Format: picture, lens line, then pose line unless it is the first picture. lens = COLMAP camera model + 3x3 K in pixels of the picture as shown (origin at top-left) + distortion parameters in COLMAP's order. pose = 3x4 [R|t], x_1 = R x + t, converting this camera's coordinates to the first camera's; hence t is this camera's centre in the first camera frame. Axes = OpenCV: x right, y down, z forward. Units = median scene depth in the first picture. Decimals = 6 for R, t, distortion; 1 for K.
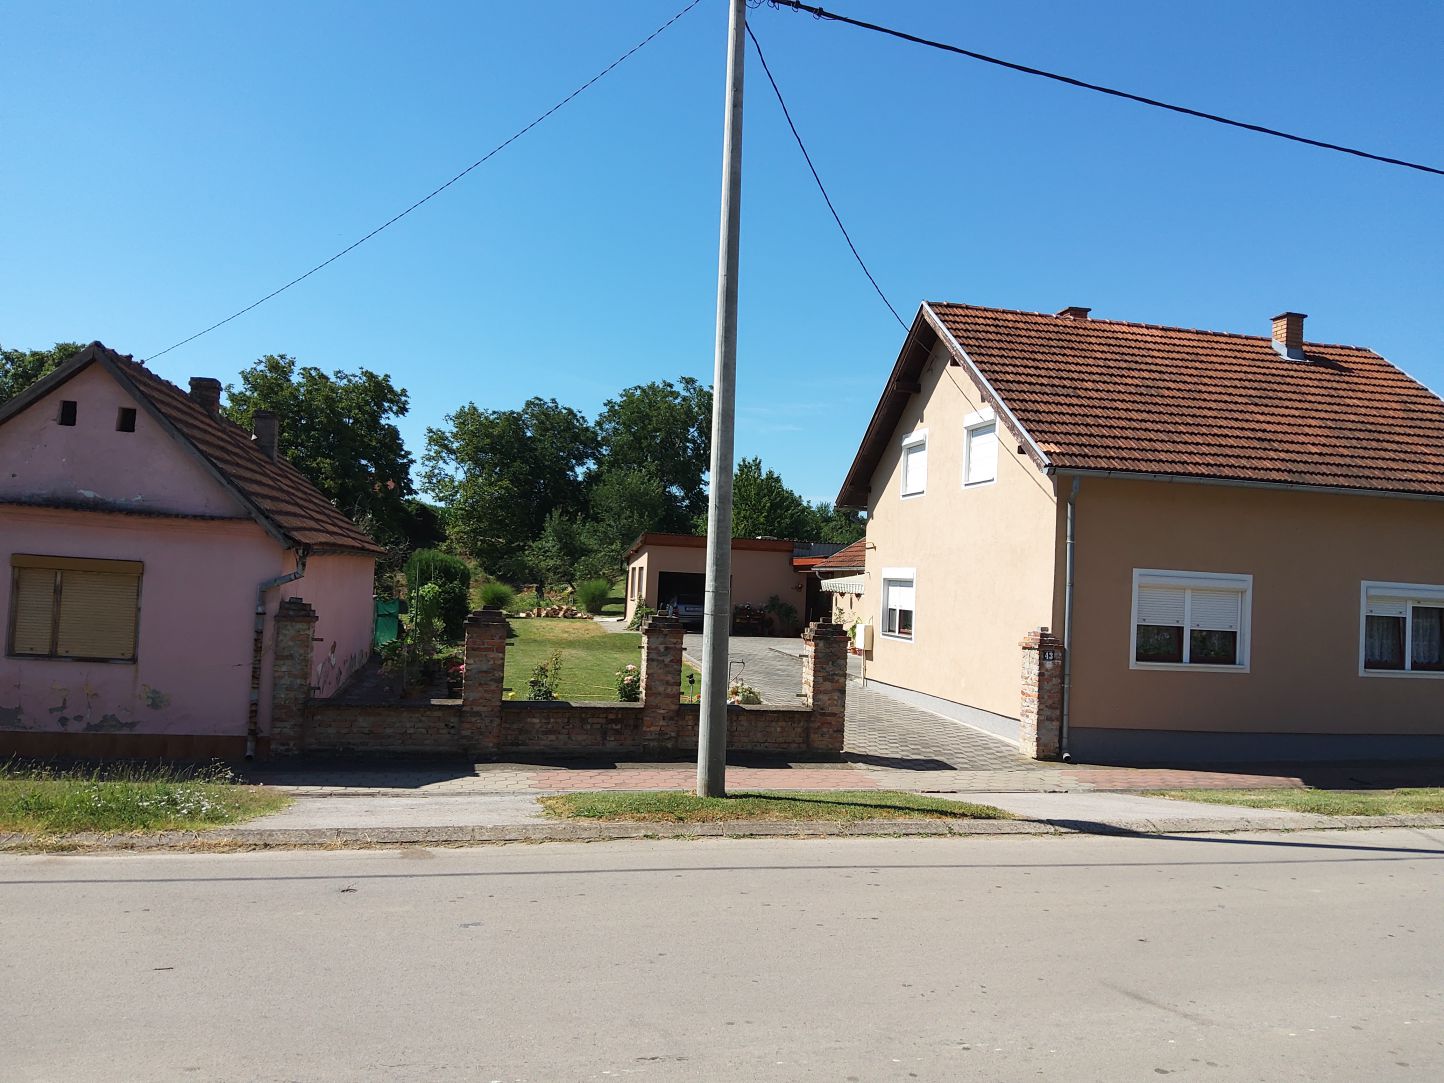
lens RADIAL K [[1095.9, 0, 722.0], [0, 1095.9, 541.5], [0, 0, 1]] dist [-0.062667, 0.000803]
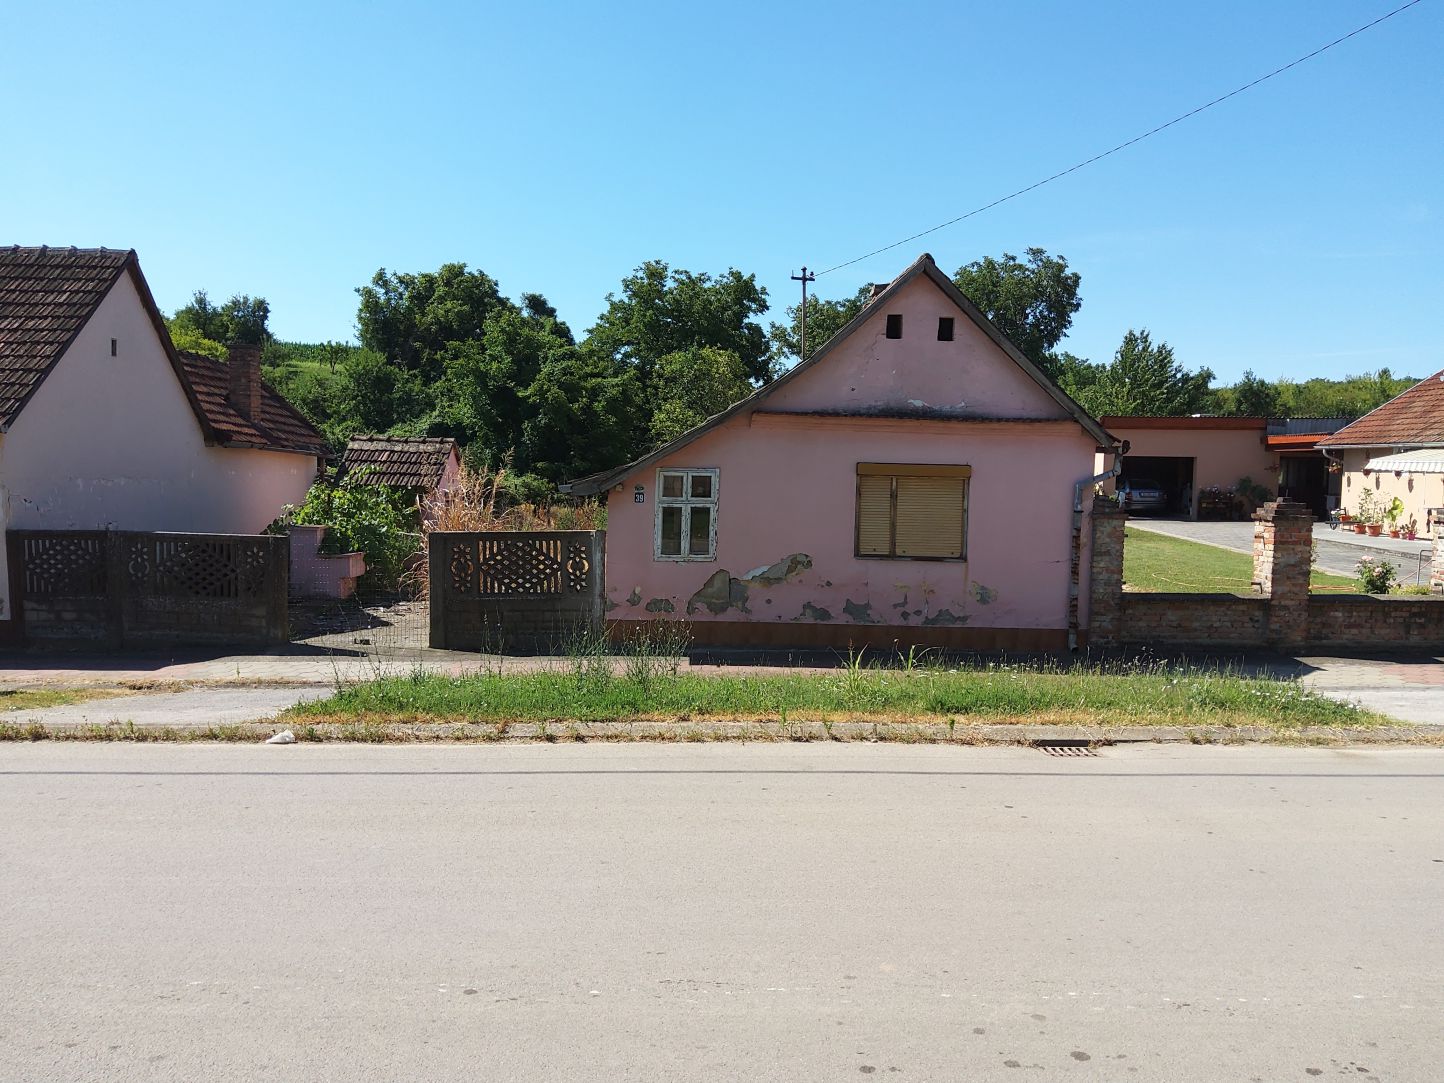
lens RADIAL K [[1070.7, 0, 720.3], [0, 1070.7, 561.4], [0, 0, 1]] dist [0.151996, -0.303036]
pose [[0.958079, -0.006518, -0.286430, -0.434885], [0.041114, 0.992522, 0.114936, -0.018233], [0.283539, -0.121894, 0.951182, -0.080174]]
